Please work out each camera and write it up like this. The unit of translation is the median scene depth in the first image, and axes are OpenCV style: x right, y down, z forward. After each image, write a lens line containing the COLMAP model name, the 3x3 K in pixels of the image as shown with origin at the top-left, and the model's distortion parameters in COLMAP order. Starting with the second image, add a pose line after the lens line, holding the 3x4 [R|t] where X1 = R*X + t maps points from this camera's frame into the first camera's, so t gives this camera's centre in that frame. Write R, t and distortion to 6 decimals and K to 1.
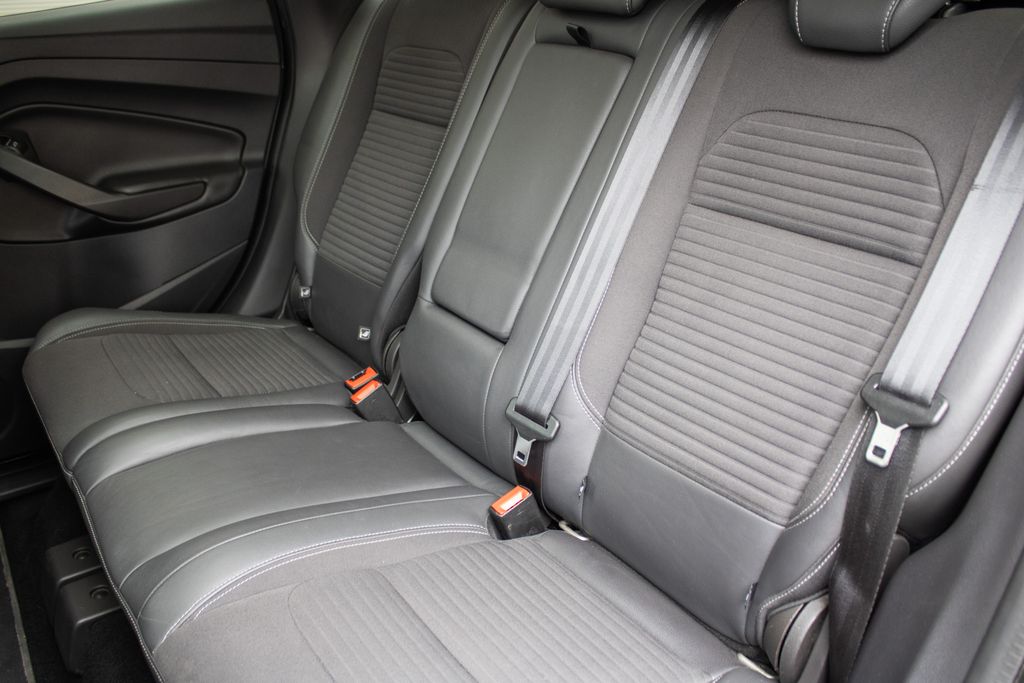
lens RADIAL K [[943.0, 0, 513.6], [0, 943.0, 339.4], [0, 0, 1]] dist [-0.049540, 0.000000]
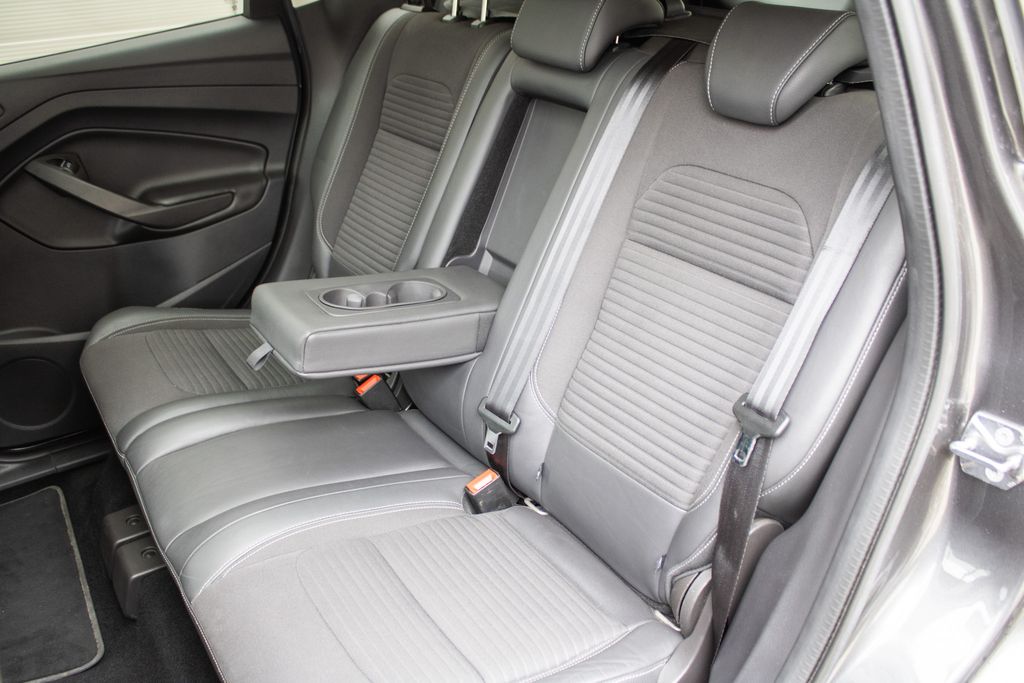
lens RADIAL K [[943.0, 0, 510.3], [0, 943.0, 343.2], [0, 0, 1]] dist [-0.049540, 0.000000]
pose [[0.999102, 0.002473, -0.042294, 0.087643], [-0.000235, 0.998602, 0.052858, -0.073993], [0.042365, -0.052801, 0.997706, -0.205838]]
